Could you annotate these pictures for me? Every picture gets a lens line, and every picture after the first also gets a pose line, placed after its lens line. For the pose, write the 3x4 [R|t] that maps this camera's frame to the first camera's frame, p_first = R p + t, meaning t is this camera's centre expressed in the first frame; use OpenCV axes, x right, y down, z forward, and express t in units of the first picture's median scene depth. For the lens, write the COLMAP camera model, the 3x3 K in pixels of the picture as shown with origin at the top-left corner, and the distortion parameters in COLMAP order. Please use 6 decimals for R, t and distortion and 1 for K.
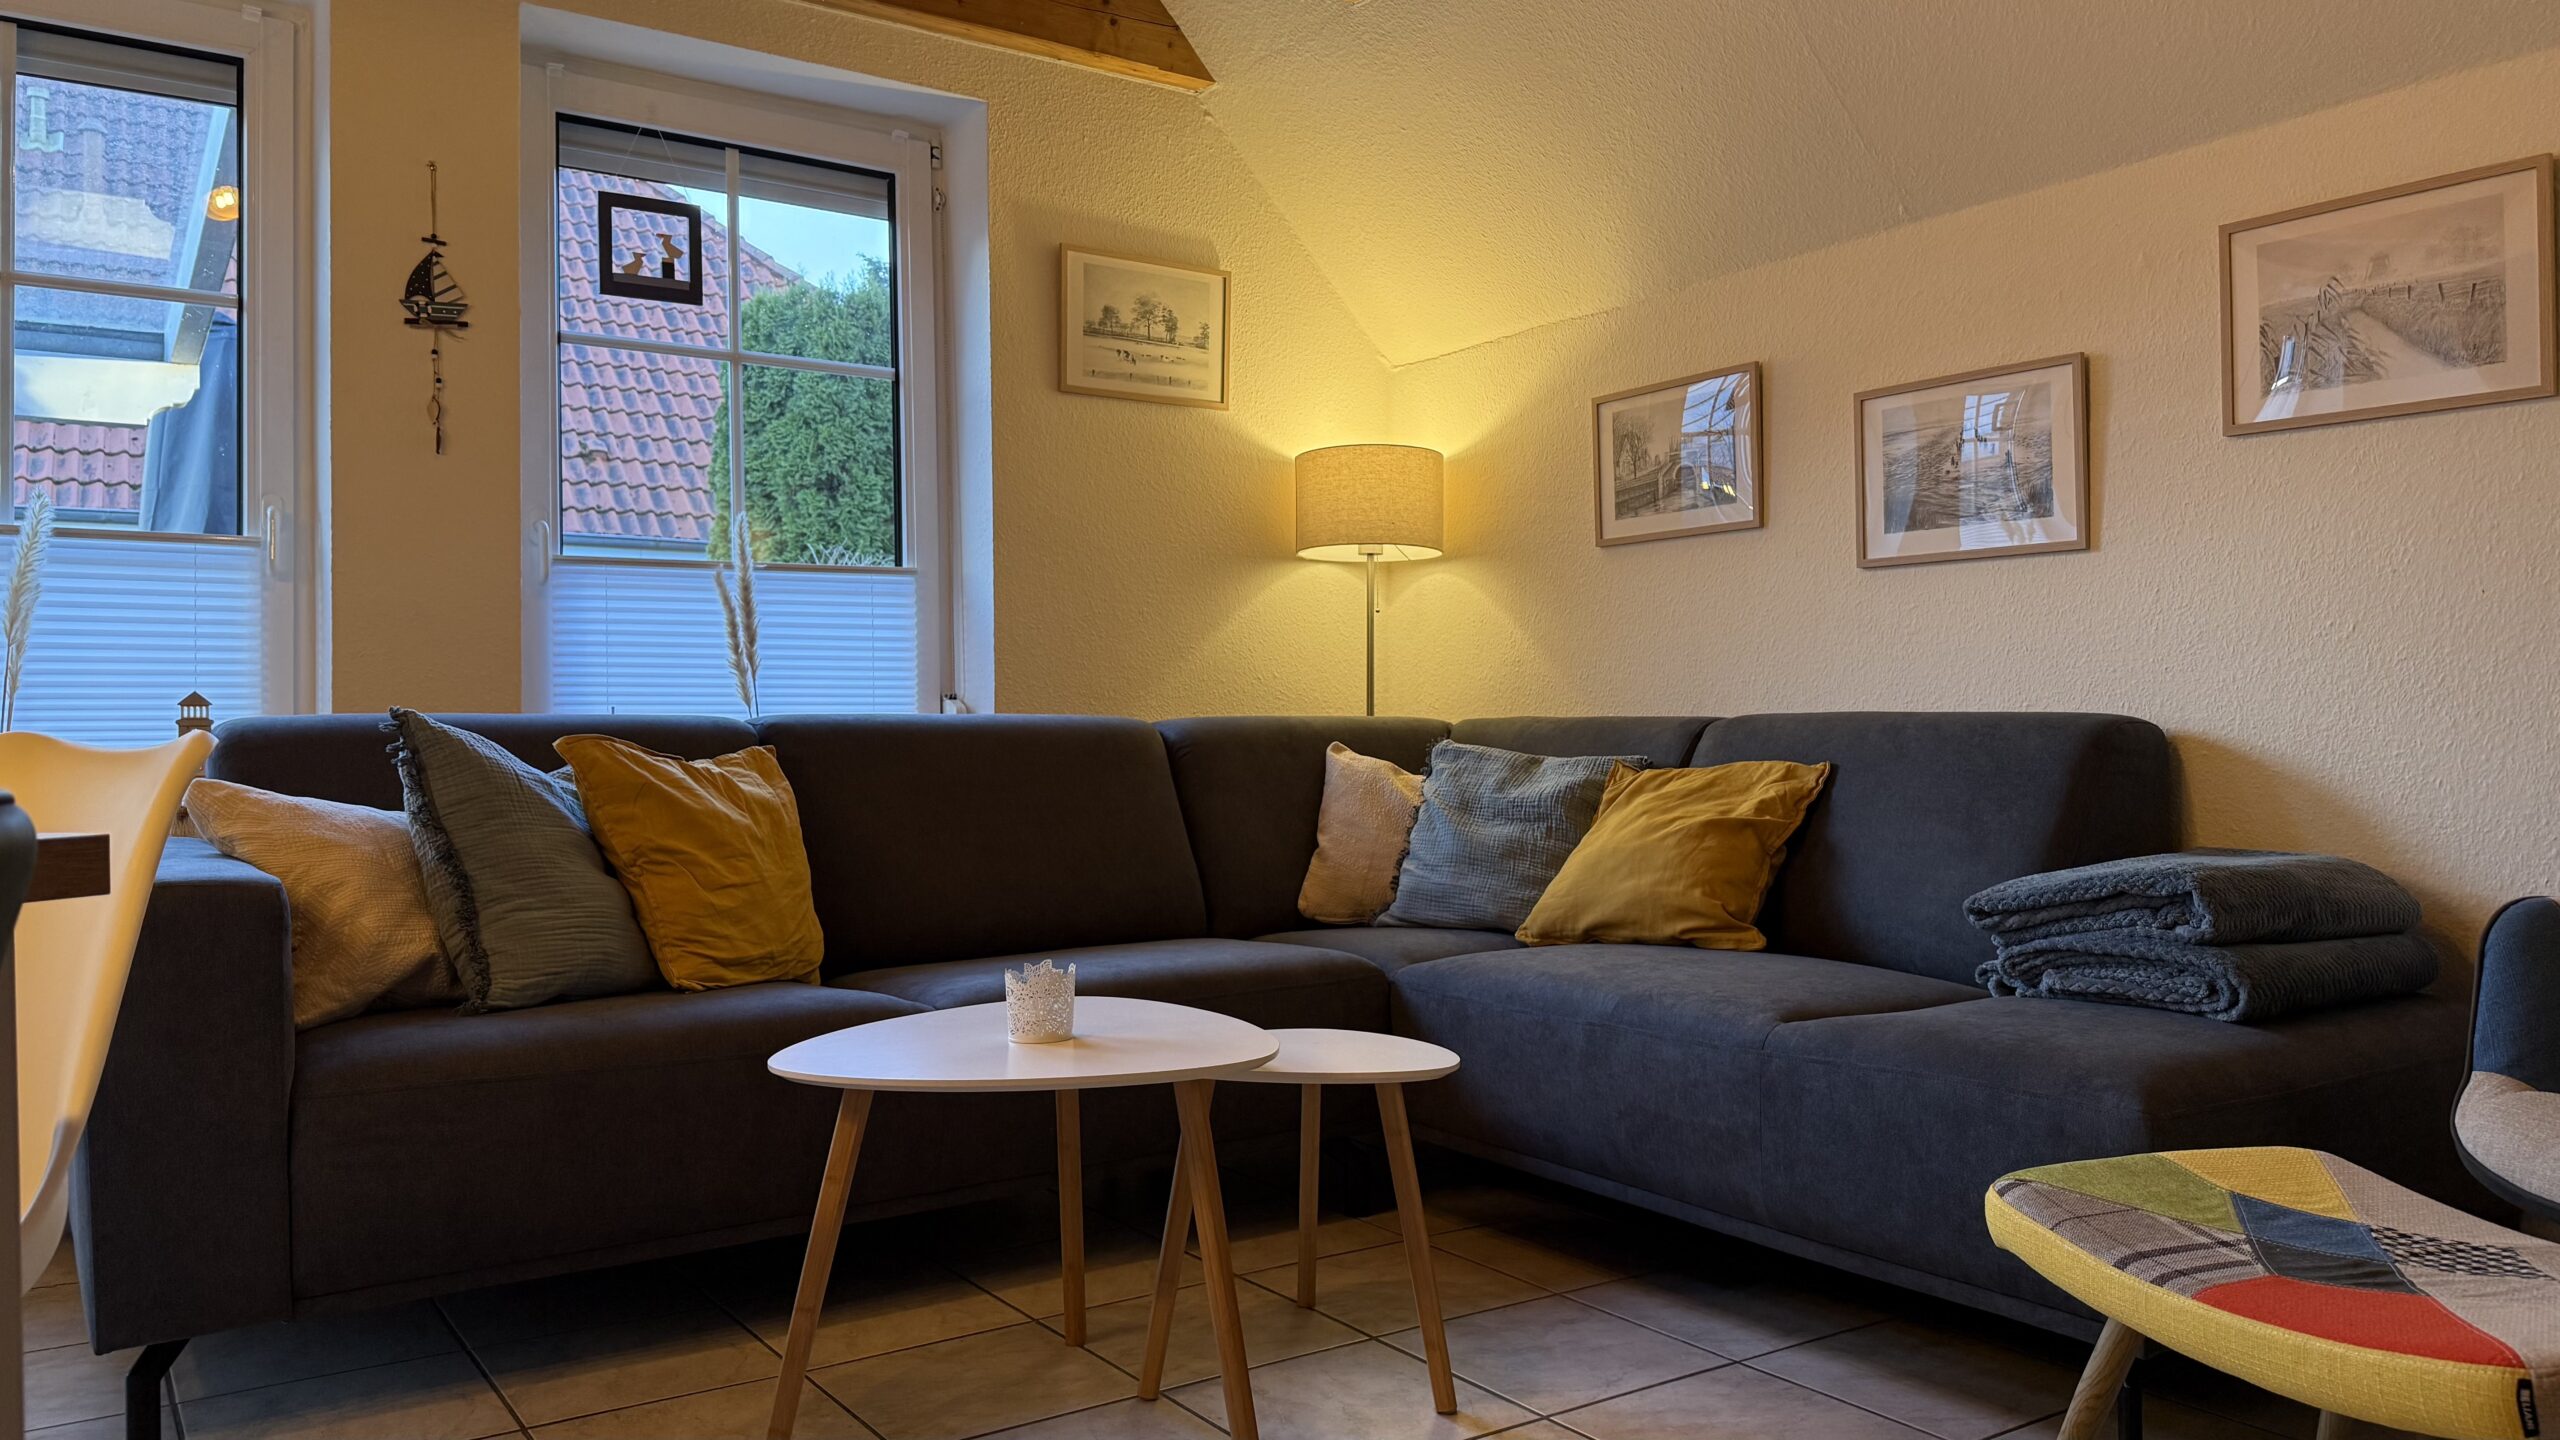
lens RADIAL K [[1781.6, 0, 1279.9], [0, 1781.6, 709.6], [0, 0, 1]] dist [0.159209, -0.322662]
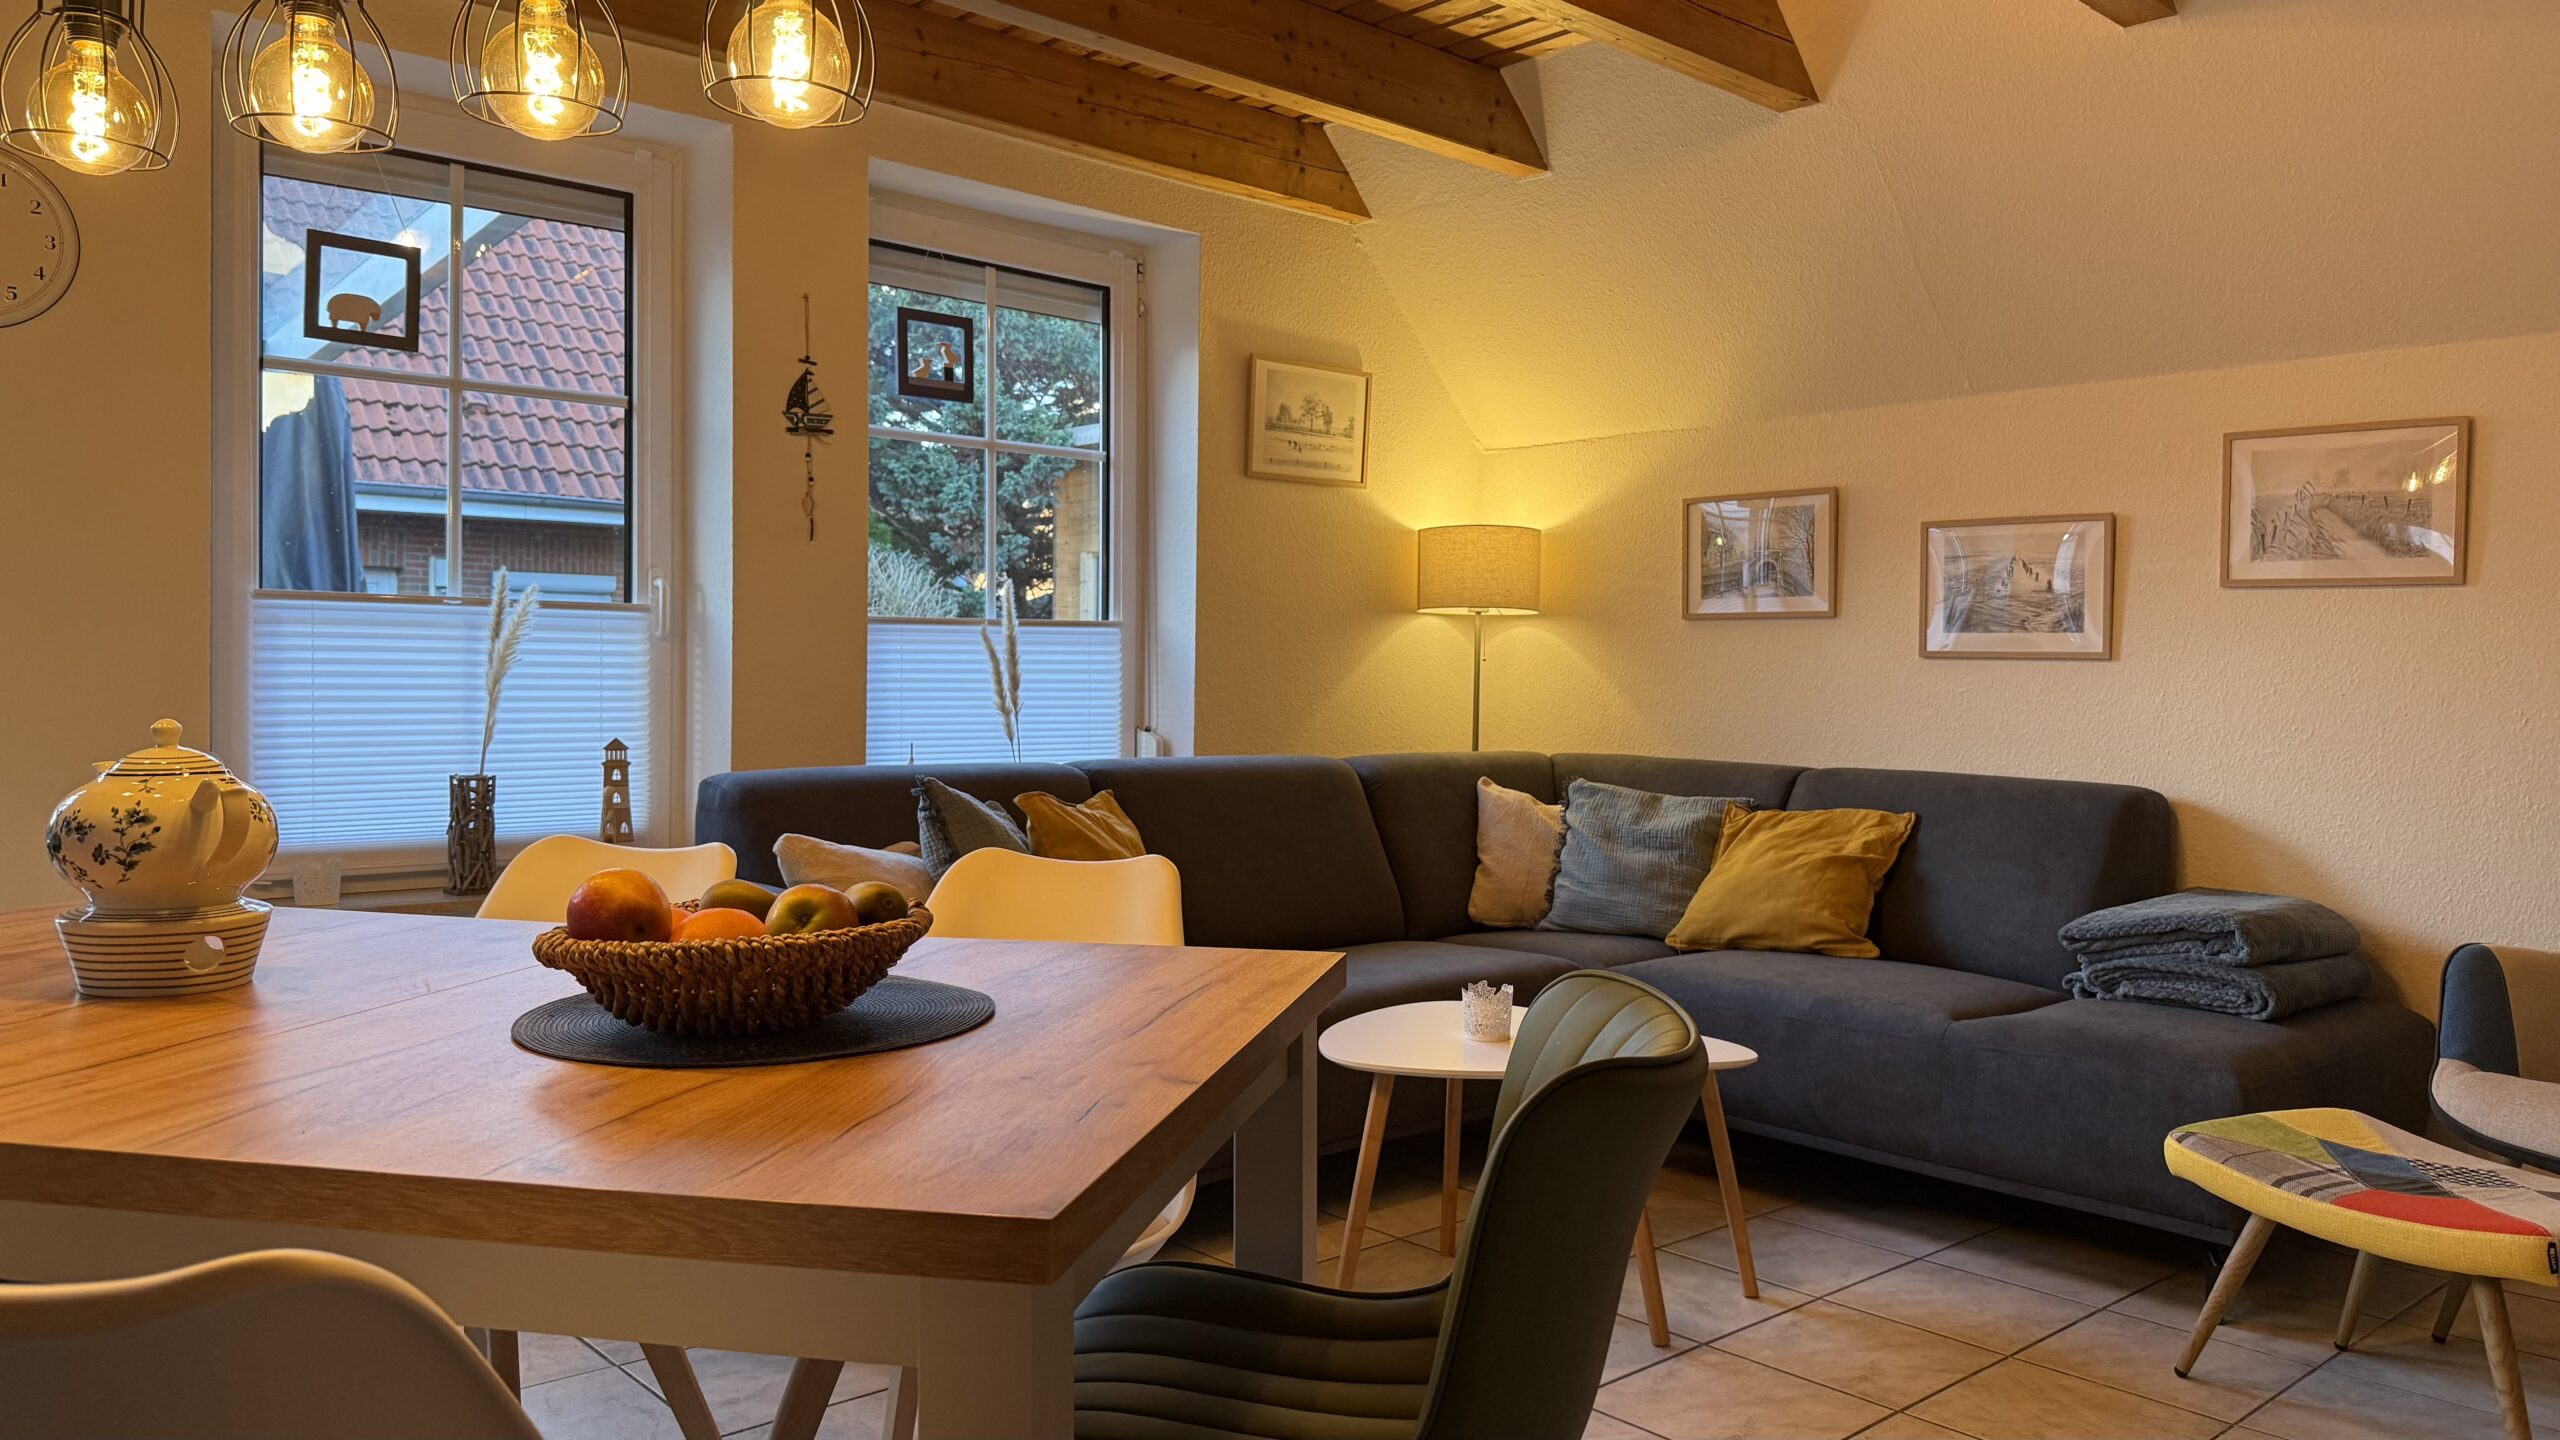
lens RADIAL K [[1781.6, 0, 1279.9], [0, 1781.6, 709.6], [0, 0, 1]] dist [0.159209, -0.322662]
pose [[0.991359, 0.017998, 0.129935, -0.307405], [-0.022135, 0.999291, 0.030465, -0.071458], [-0.129295, -0.033078, 0.991054, -0.229890]]
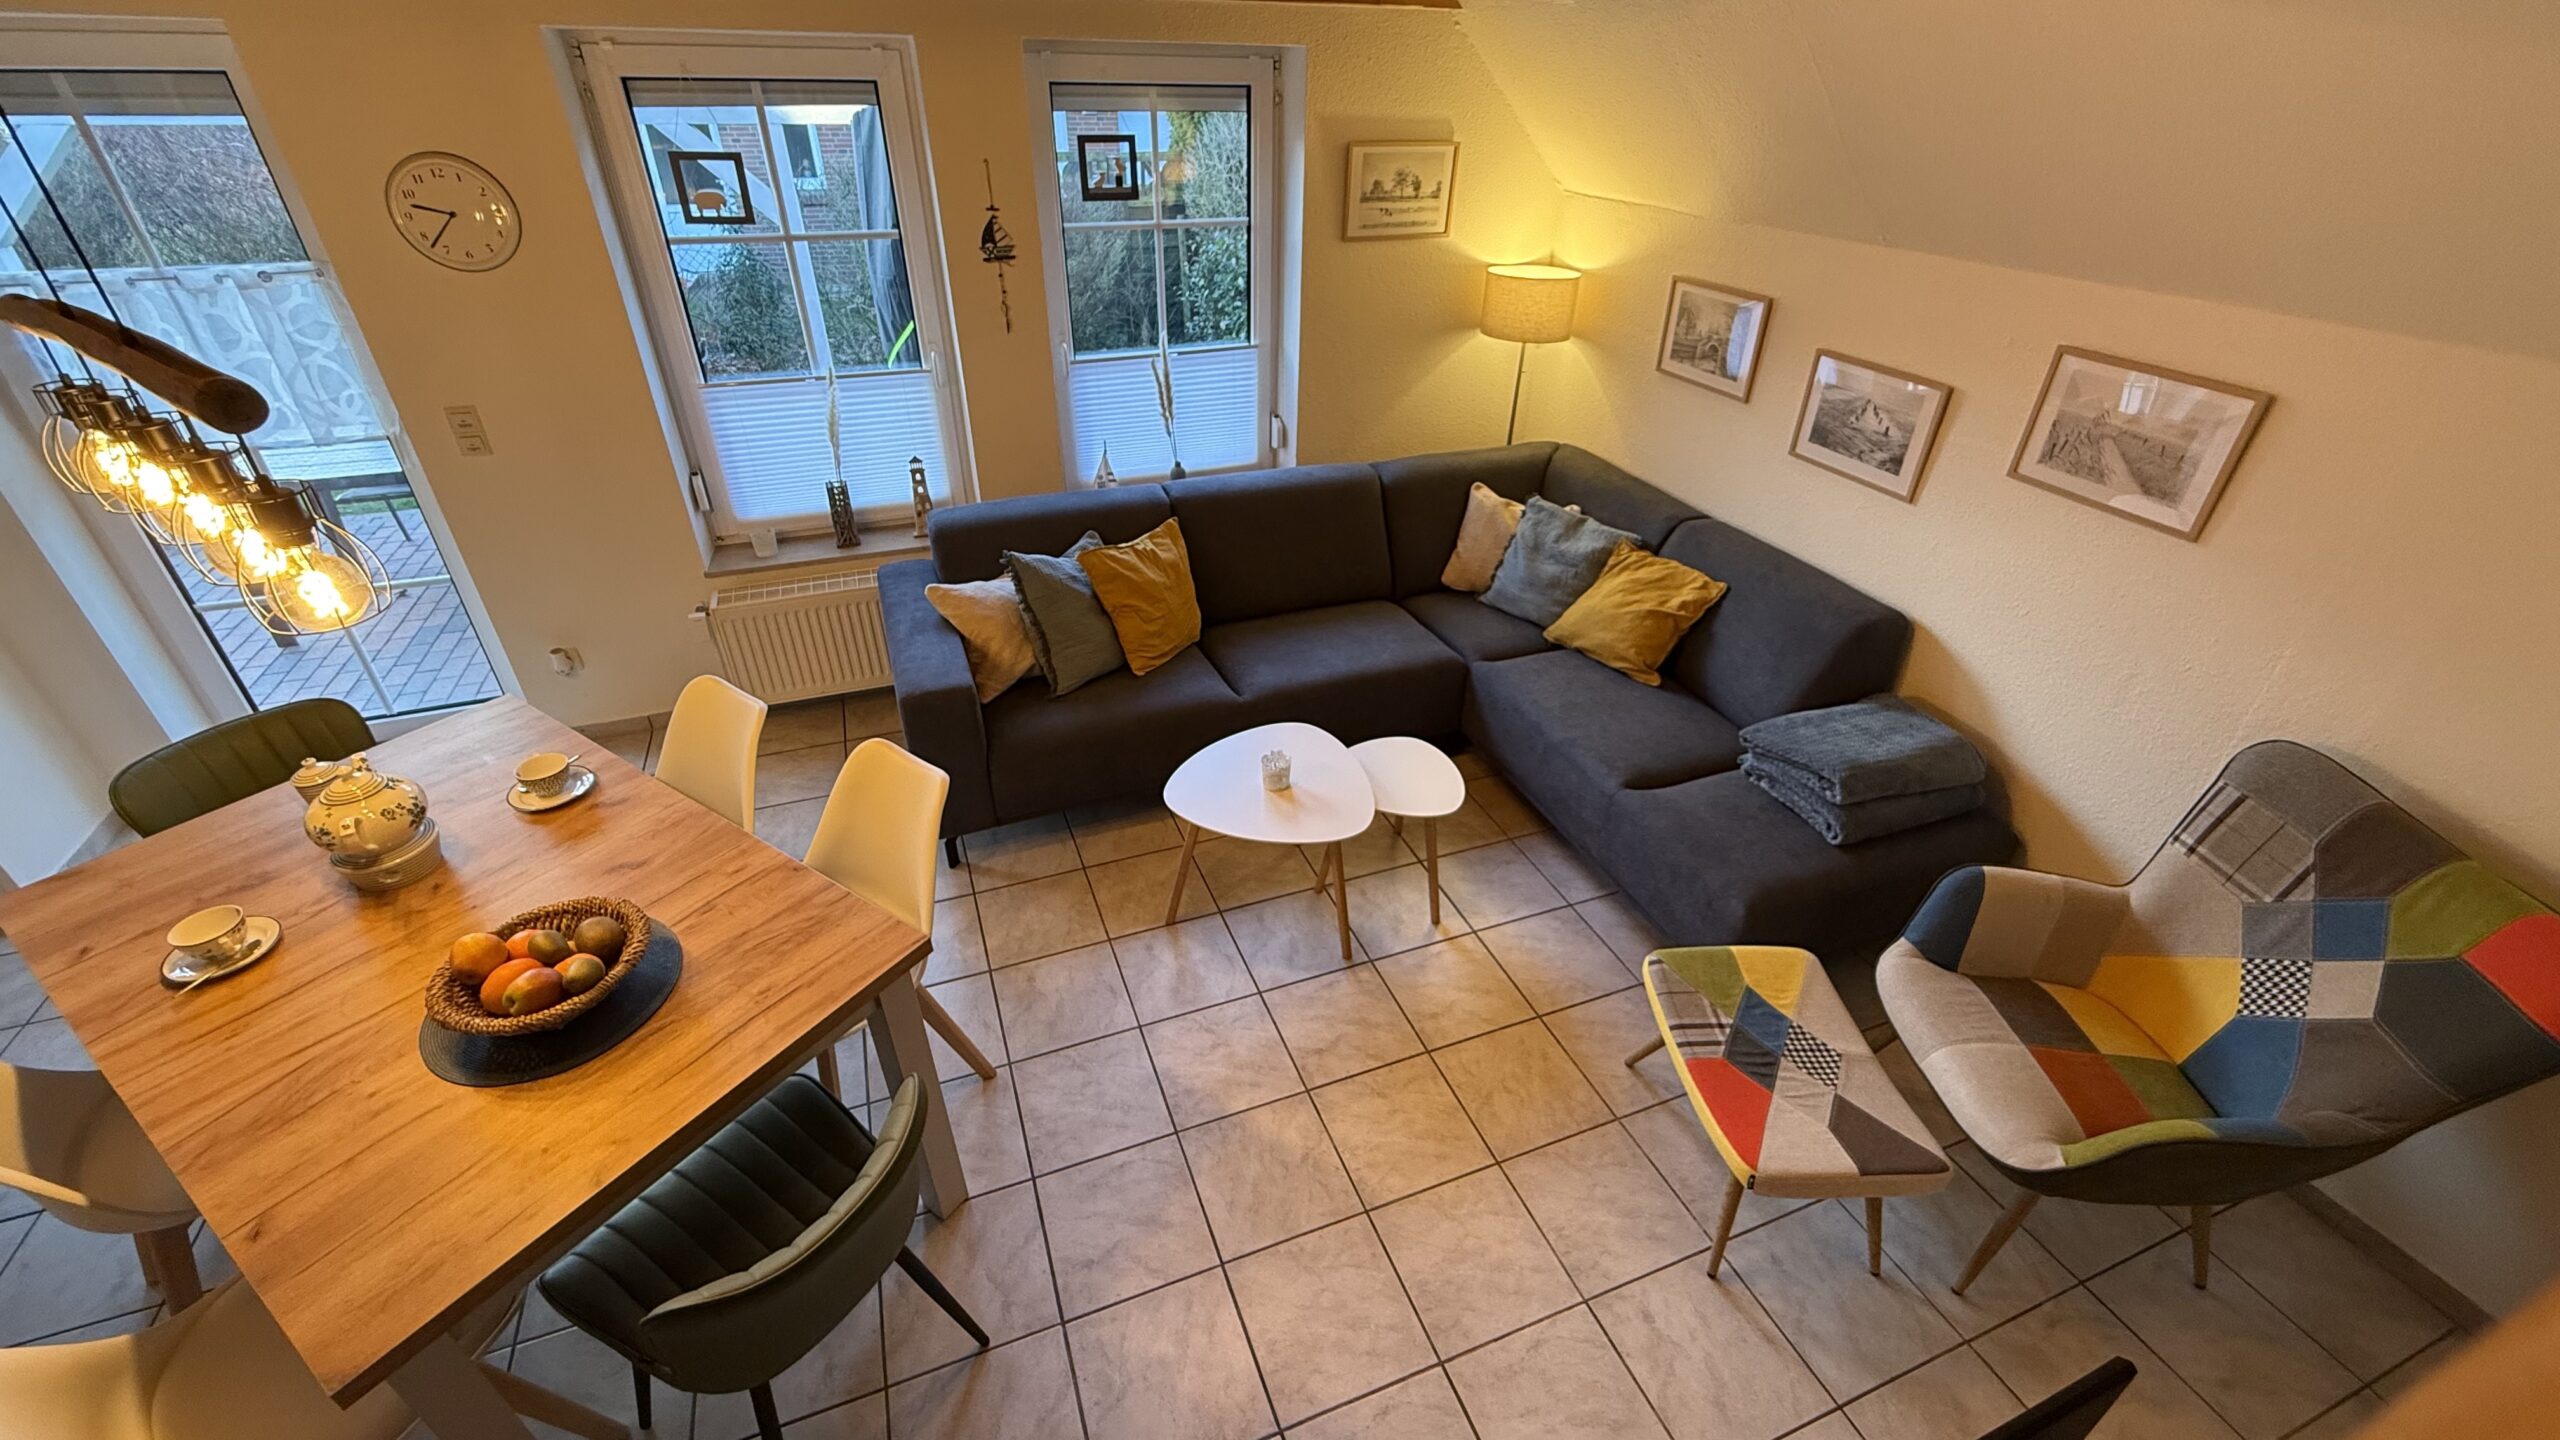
lens RADIAL K [[1031.0, 0, 1271.6], [0, 1031.0, 717.4], [0, 0, 1]] dist [0.000627, -0.000220]
pose [[0.972876, 0.141362, -0.183112, 0.060758], [-0.020004, 0.840009, 0.542204, -0.394052], [0.230463, -0.523834, 0.820052, -0.036501]]
